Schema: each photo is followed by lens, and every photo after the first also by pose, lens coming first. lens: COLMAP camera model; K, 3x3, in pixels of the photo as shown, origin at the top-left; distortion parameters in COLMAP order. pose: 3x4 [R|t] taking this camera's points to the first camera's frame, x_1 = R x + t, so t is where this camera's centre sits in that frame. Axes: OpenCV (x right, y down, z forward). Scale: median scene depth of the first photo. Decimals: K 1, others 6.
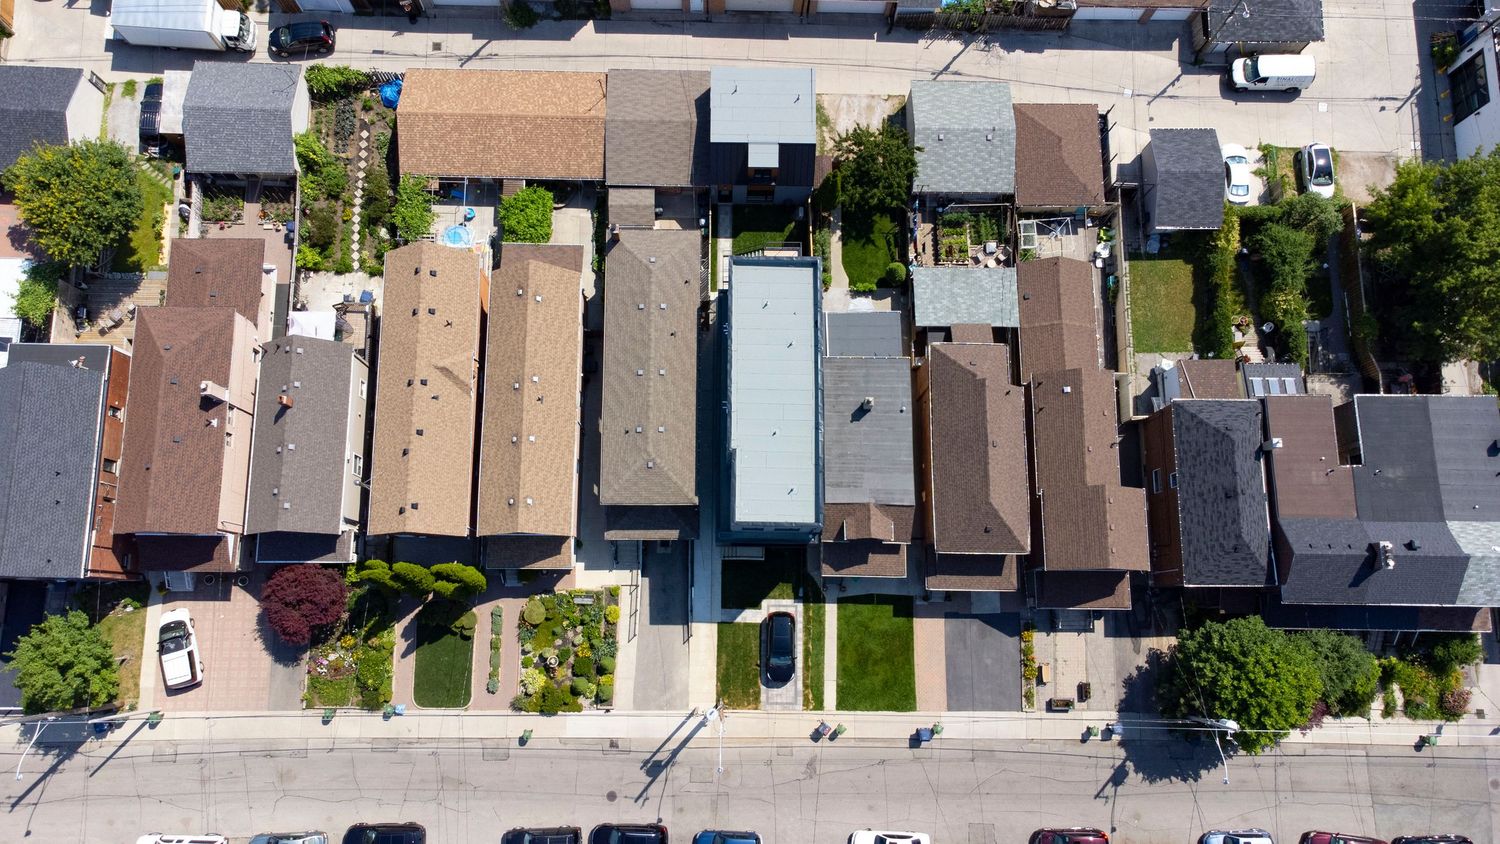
lens RADIAL K [[1091.0, 0, 748.5], [0, 1091.0, 421.7], [0, 0, 1]] dist [0.037934, 0.018120]
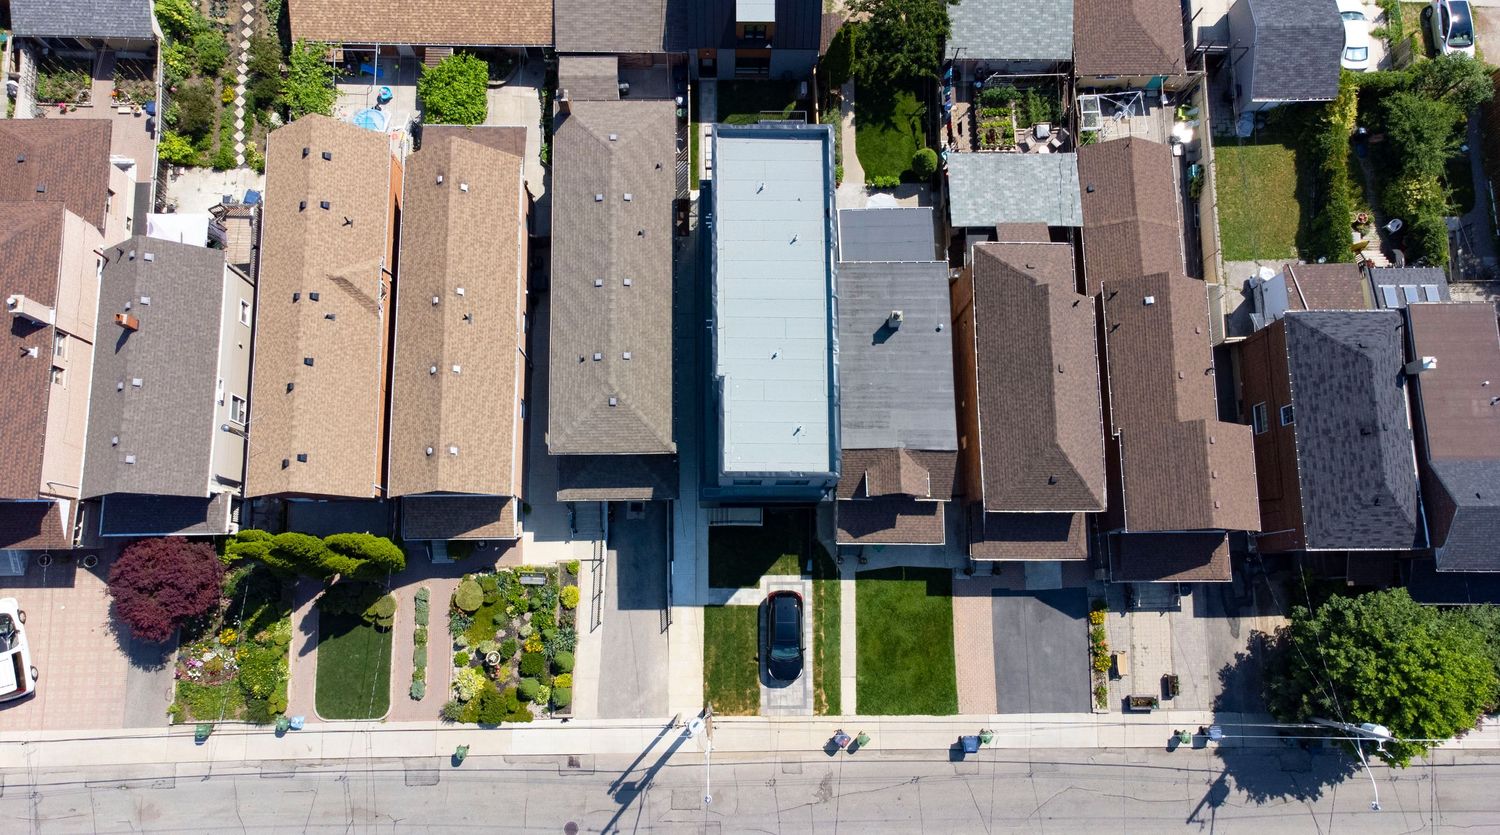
lens RADIAL K [[1091.0, 0, 752.3], [0, 1091.0, 415.2], [0, 0, 1]] dist [0.037934, 0.018120]
pose [[0.999897, -0.012249, 0.007445, 0.002053], [0.012178, 0.999881, 0.009492, 0.040238], [-0.007560, -0.009400, 0.999927, 0.216778]]
